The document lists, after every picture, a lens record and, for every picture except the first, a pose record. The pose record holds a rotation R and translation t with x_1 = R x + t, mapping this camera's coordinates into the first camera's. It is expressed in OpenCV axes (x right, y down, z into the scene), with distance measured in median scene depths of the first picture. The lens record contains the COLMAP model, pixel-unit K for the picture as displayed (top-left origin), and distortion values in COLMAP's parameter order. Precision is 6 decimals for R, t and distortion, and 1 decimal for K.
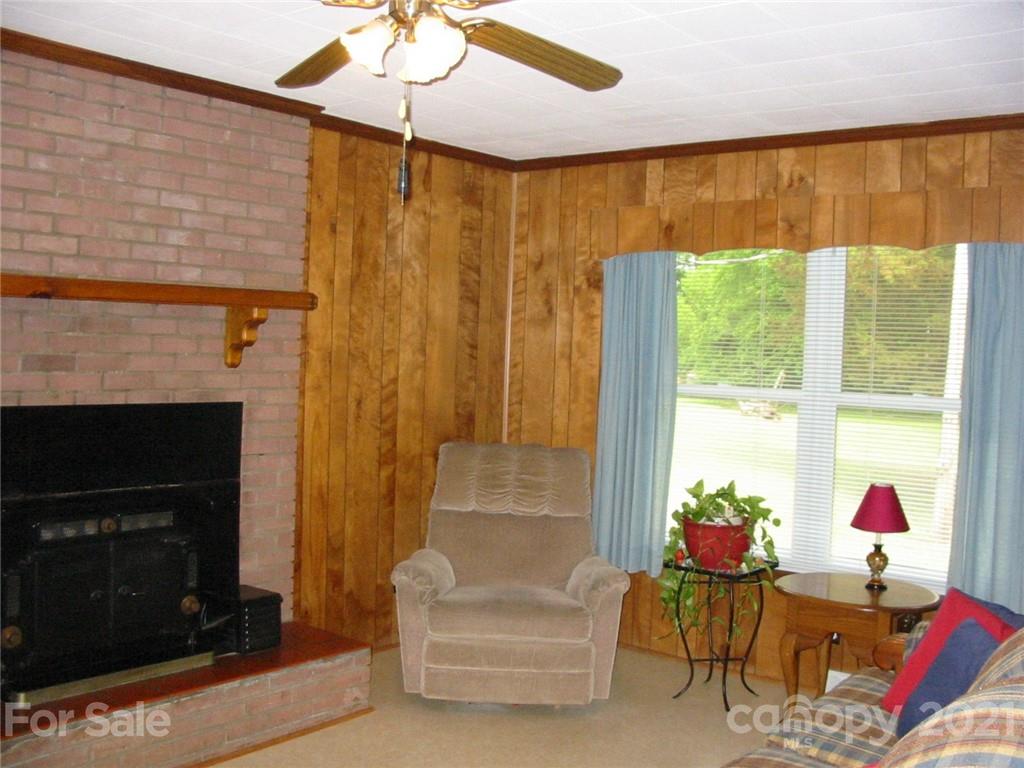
lens RADIAL K [[1069.0, 0, 506.7], [0, 1069.0, 387.2], [0, 0, 1]] dist [-0.108544, 0.000000]
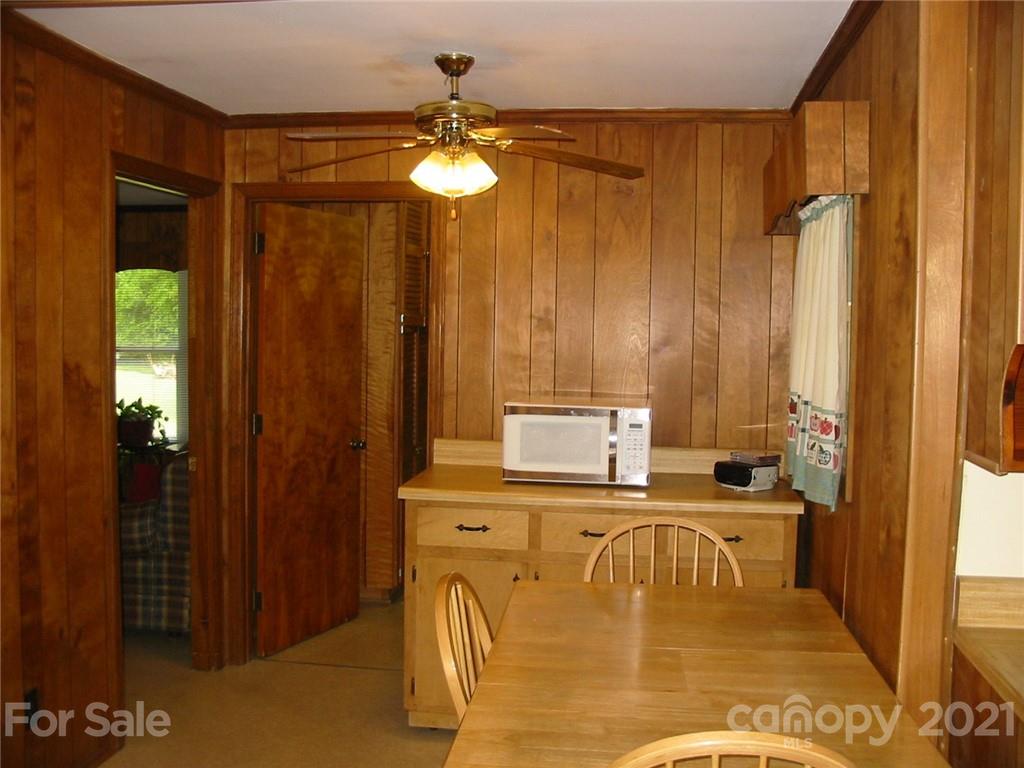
lens RADIAL K [[1069.0, 0, 518.9], [0, 1069.0, 385.1], [0, 0, 1]] dist [-0.108544, 0.000000]
pose [[0.853529, -0.049888, 0.518651, -0.177193], [0.033699, 0.998607, 0.040597, 0.015207], [-0.519954, -0.017173, 0.854022, -0.918143]]
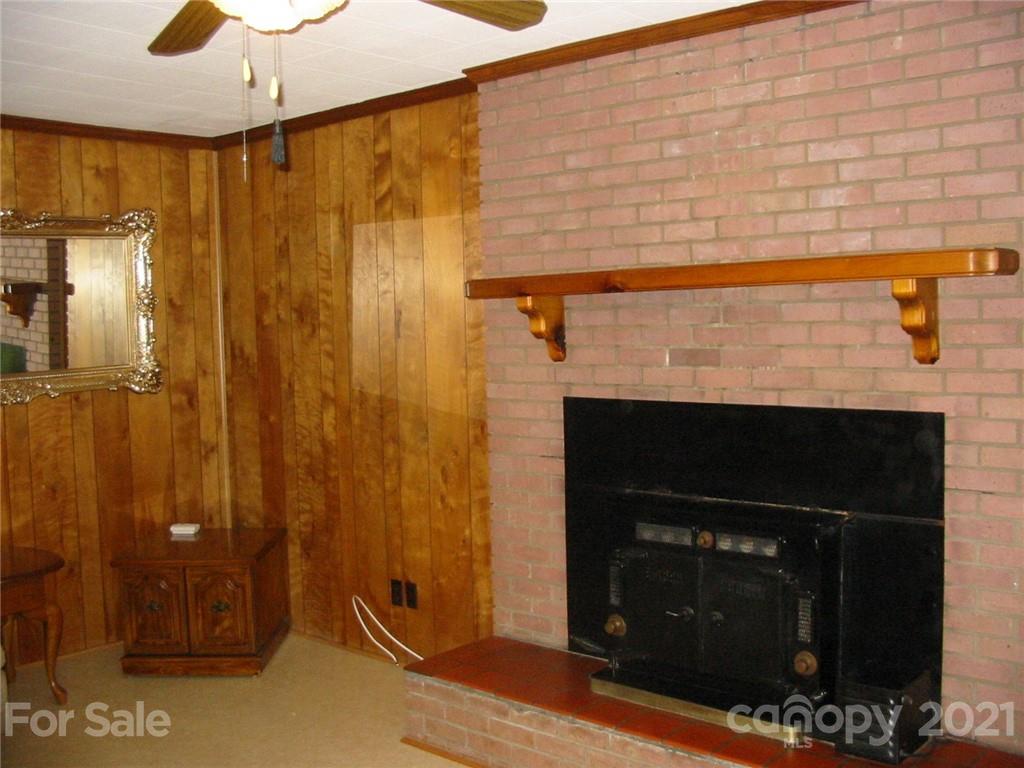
lens RADIAL K [[1069.0, 0, 511.4], [0, 1069.0, 379.1], [0, 0, 1]] dist [-0.108544, 0.000000]
pose [[-0.028141, 0.024674, -0.999299, 0.451993], [-0.017148, 0.999536, 0.025163, -0.021208], [0.999457, 0.017845, -0.027705, 0.737210]]
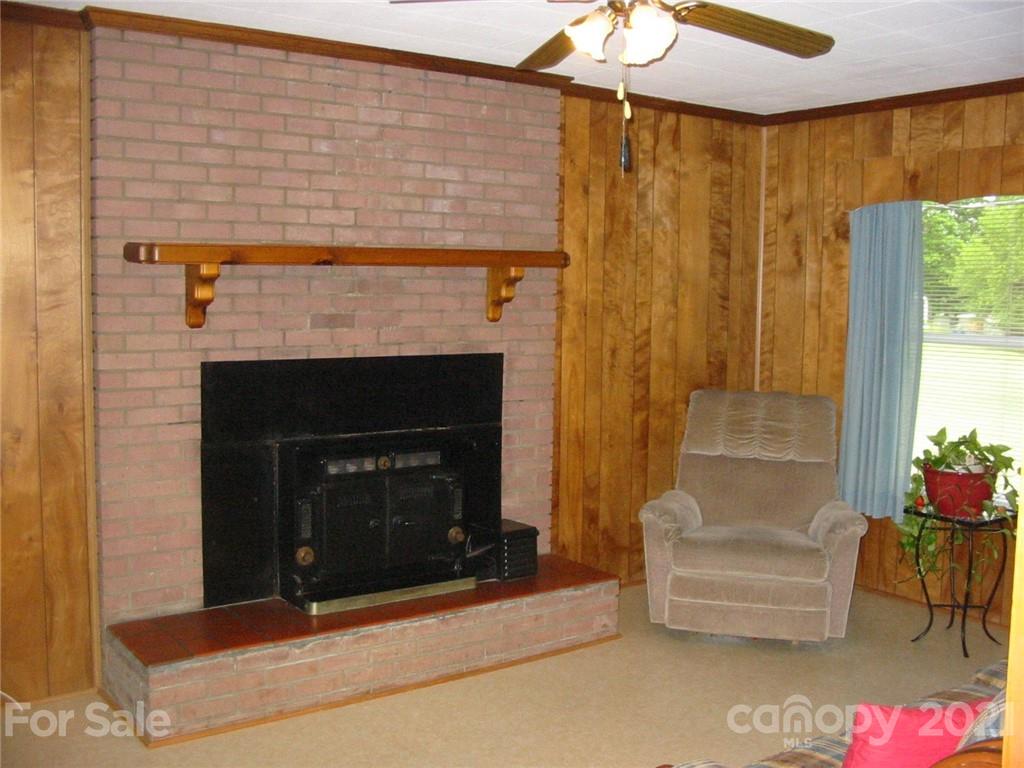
lens RADIAL K [[1069.0, 0, 507.2], [0, 1069.0, 380.4], [0, 0, 1]] dist [-0.108544, 0.000000]
pose [[0.964985, 0.000768, -0.262306, 0.046238], [0.010639, 0.999058, 0.042066, -0.004454], [0.262091, -0.043384, 0.964068, -0.067865]]
